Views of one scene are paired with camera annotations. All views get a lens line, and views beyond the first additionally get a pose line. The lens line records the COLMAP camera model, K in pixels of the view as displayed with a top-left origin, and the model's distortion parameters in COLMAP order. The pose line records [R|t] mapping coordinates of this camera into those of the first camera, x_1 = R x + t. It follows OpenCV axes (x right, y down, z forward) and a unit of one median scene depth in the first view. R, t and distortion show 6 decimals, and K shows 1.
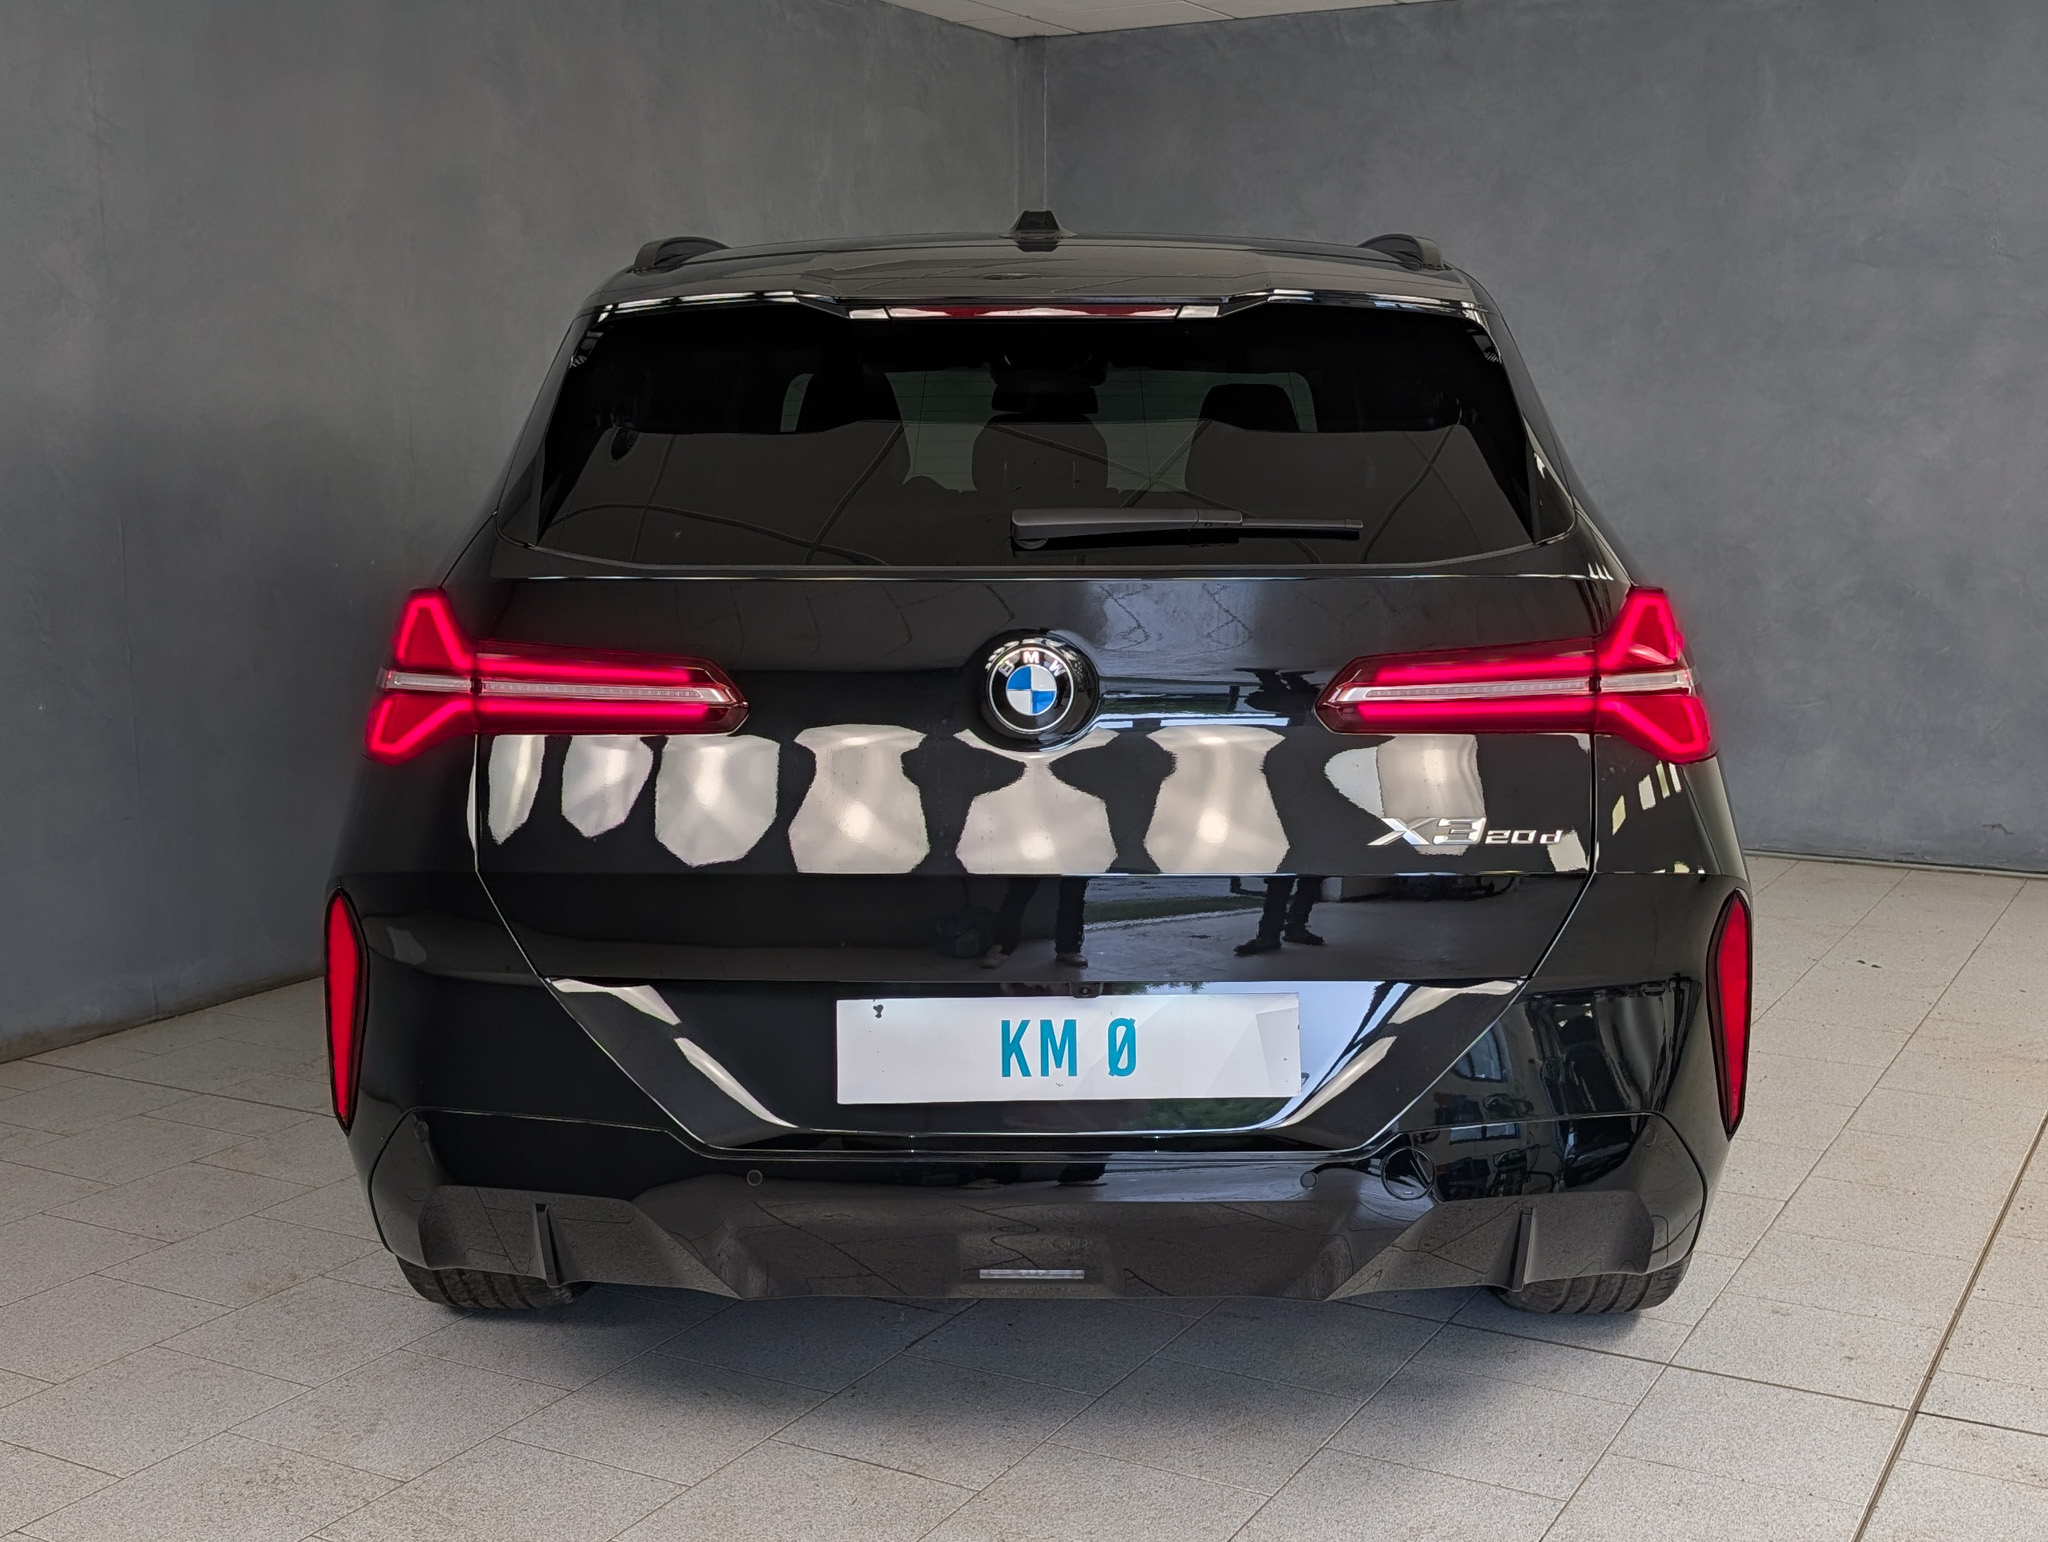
lens RADIAL K [[1636.0, 0, 1024.7], [0, 1636.0, 860.4], [0, 0, 1]] dist [0.061199, -0.092484]
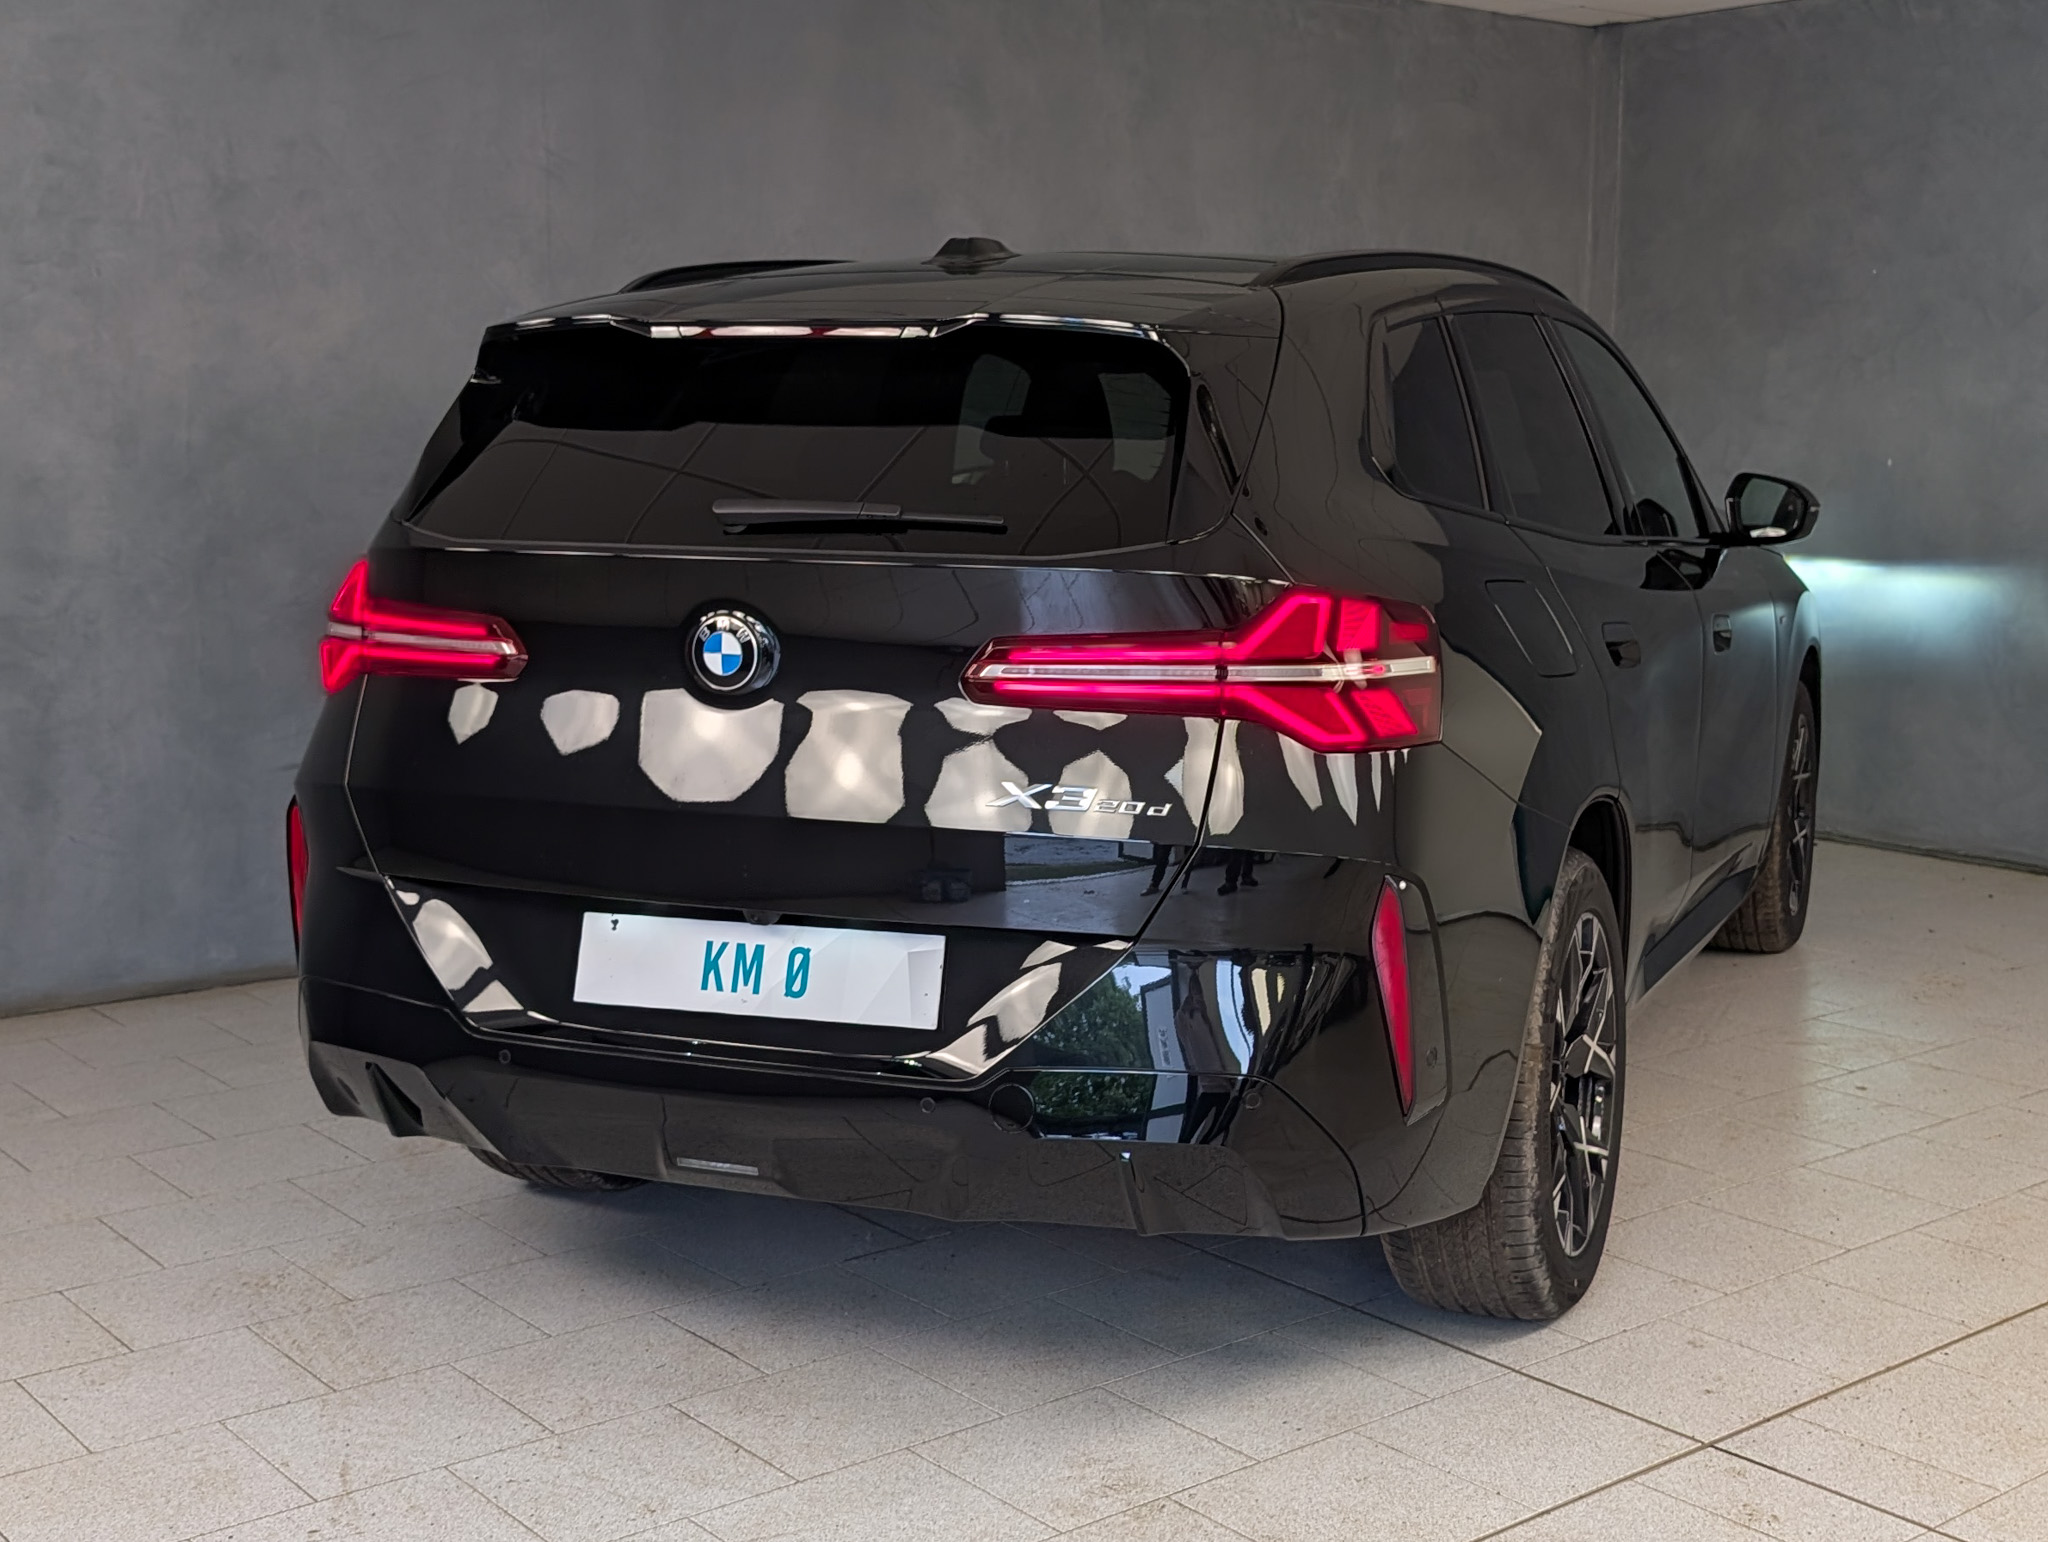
lens RADIAL K [[1613.8, 0, 1024.0], [0, 1613.8, 771.0], [0, 0, 1]] dist [0.025612, -0.013476]
pose [[0.969042, 0.060768, -0.239300, 0.464290], [-0.071570, 0.996760, -0.036705, 0.005159], [0.236295, 0.052695, 0.970252, -0.050379]]
